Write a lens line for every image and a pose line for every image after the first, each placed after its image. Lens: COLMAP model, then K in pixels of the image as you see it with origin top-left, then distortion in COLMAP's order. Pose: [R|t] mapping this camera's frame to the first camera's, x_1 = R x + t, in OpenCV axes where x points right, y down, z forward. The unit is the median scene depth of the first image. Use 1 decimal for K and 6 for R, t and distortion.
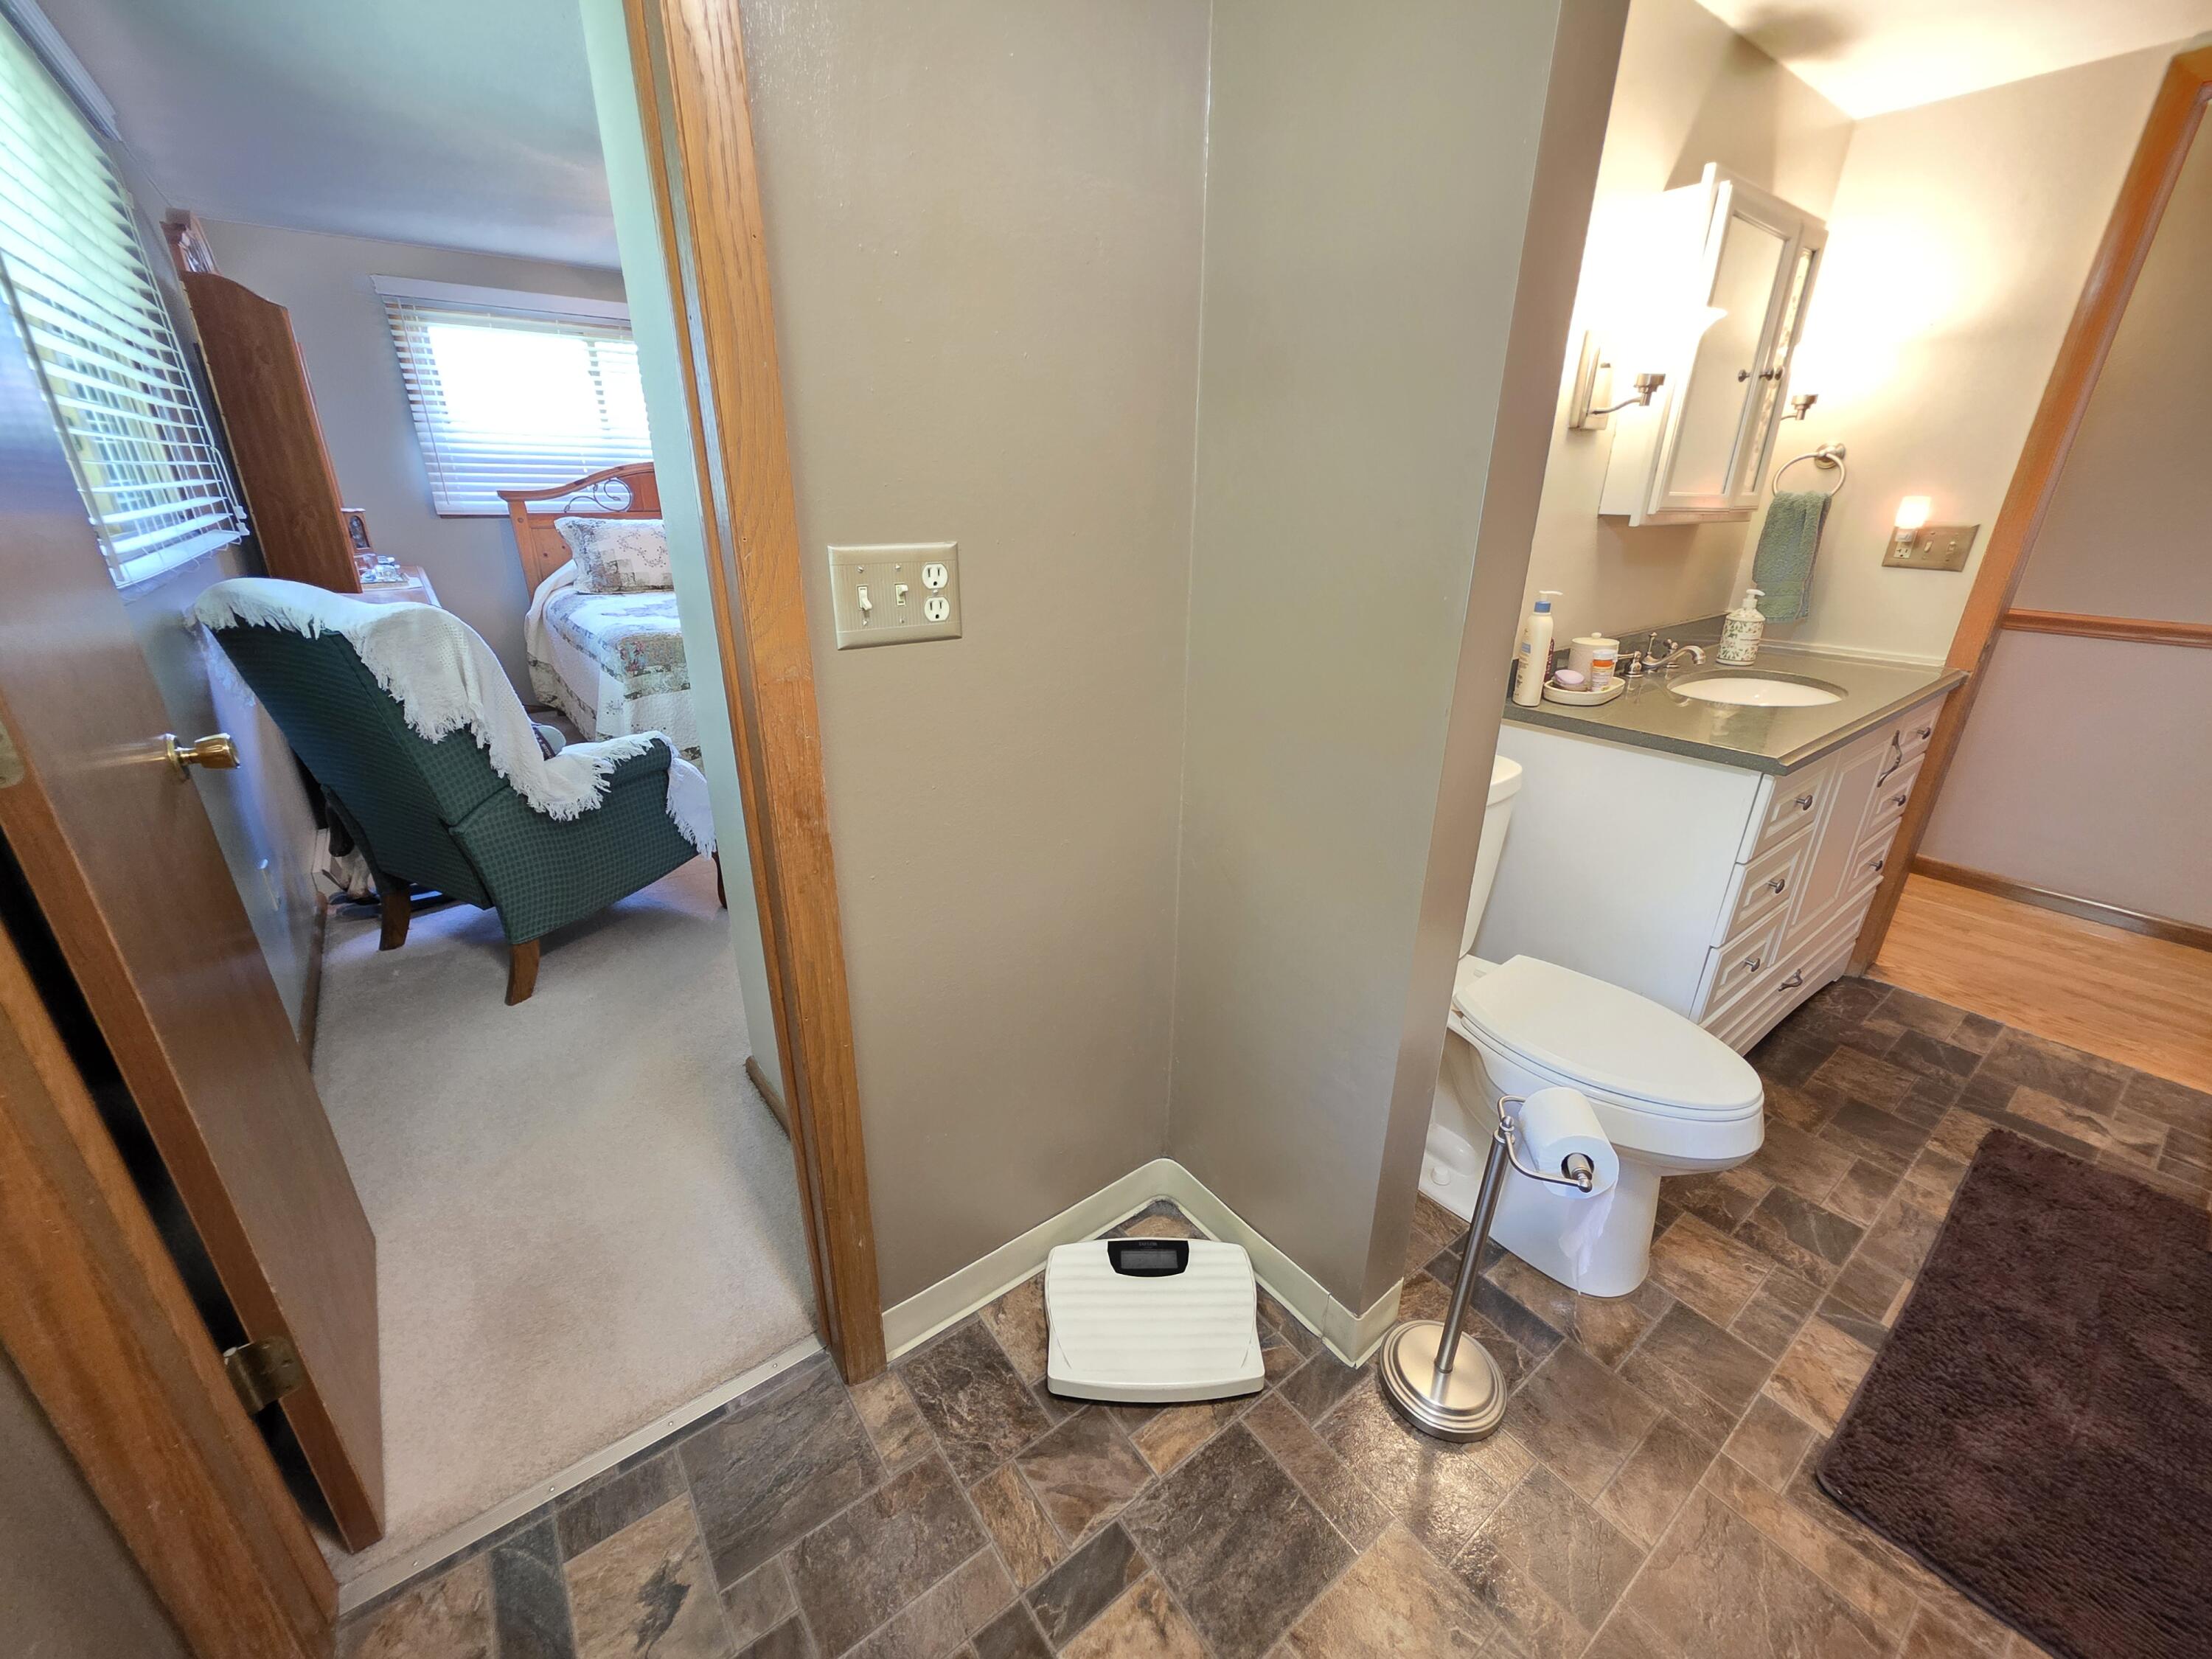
lens RADIAL K [[885.4, 0, 1120.9], [0, 885.4, 825.8], [0, 0, 1]] dist [0.000448, 0.000308]
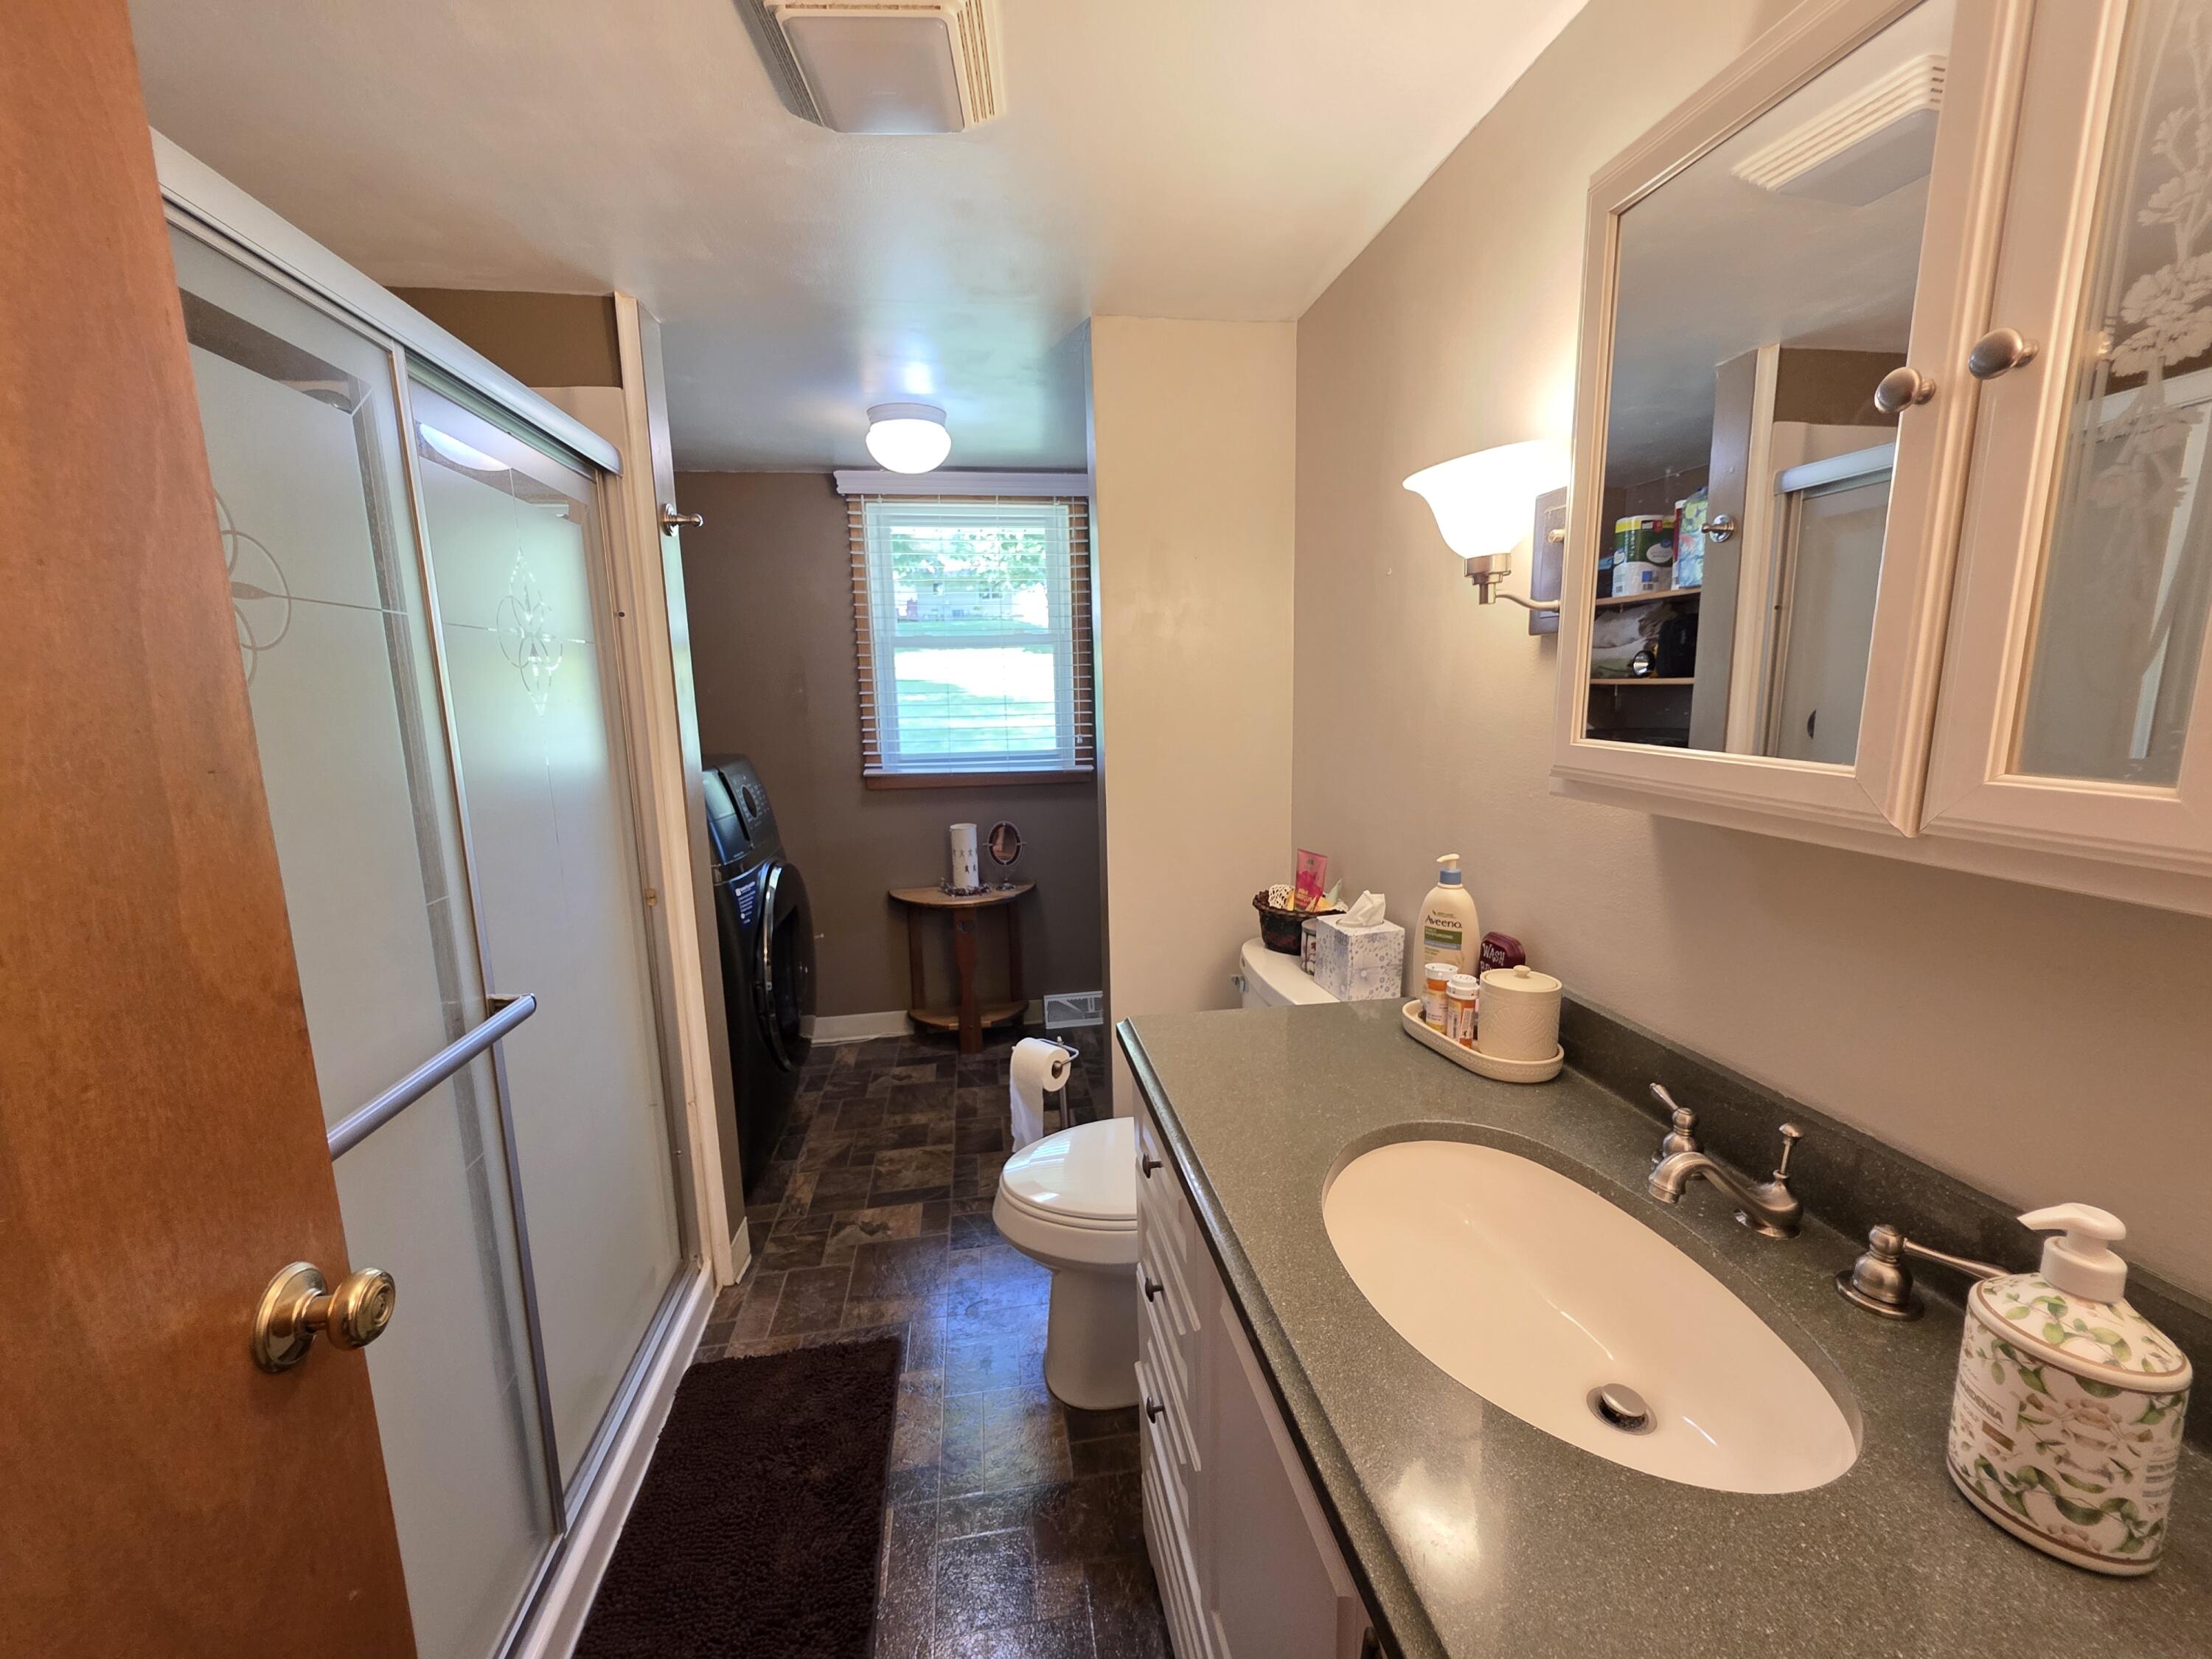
lens RADIAL K [[885.4, 0, 1120.9], [0, 885.4, 825.8], [0, 0, 1]] dist [0.000448, 0.000308]
pose [[-0.454412, 0.011624, -0.890716, 2.157758], [-0.486502, 0.834381, 0.259085, -0.627740], [0.746208, 0.551066, -0.373497, 1.511065]]
